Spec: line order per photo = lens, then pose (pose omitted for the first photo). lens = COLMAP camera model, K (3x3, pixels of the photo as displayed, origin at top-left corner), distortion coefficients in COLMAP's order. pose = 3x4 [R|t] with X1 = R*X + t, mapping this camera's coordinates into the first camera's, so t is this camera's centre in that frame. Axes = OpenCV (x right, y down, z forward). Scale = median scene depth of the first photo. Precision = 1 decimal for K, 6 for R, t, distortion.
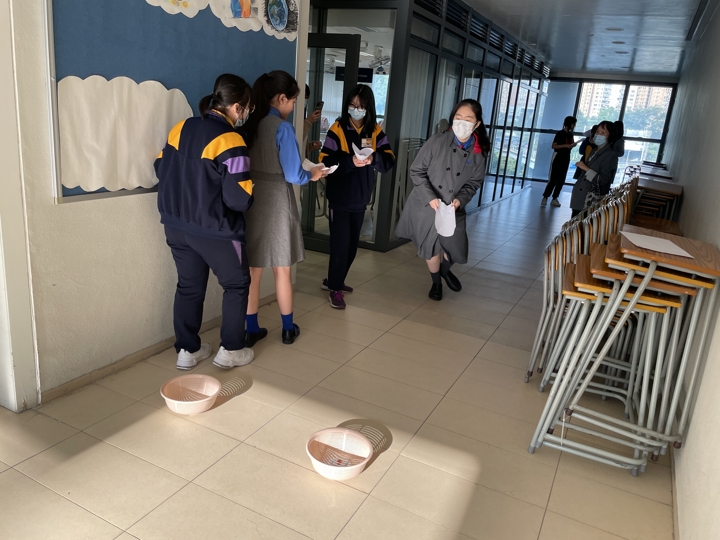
lens RADIAL K [[558.8, 0, 360.0], [0, 558.8, 270.0], [0, 0, 1]] dist [0.061945, -0.099348]
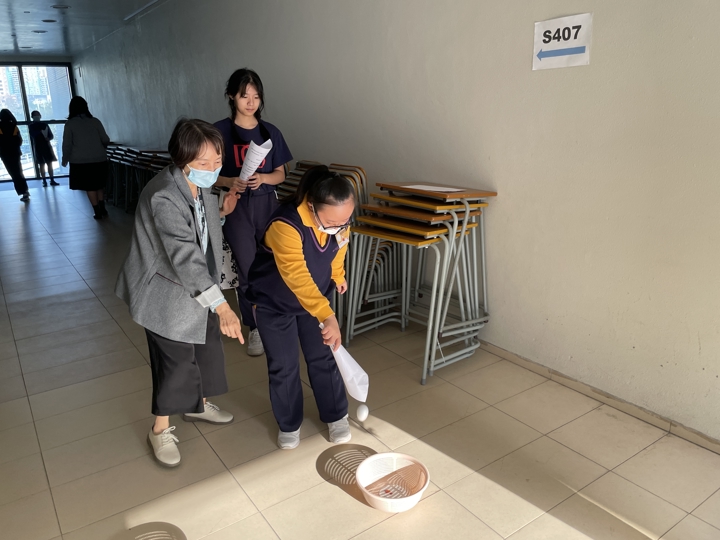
lens RADIAL K [[558.8, 0, 360.0], [0, 558.8, 270.0], [0, 0, 1]] dist [0.061945, -0.099348]
pose [[0.473941, -0.336136, 0.813875, -0.660776], [0.306567, 0.929436, 0.205342, -0.186095], [-0.825467, 0.152188, 0.543547, 0.457454]]
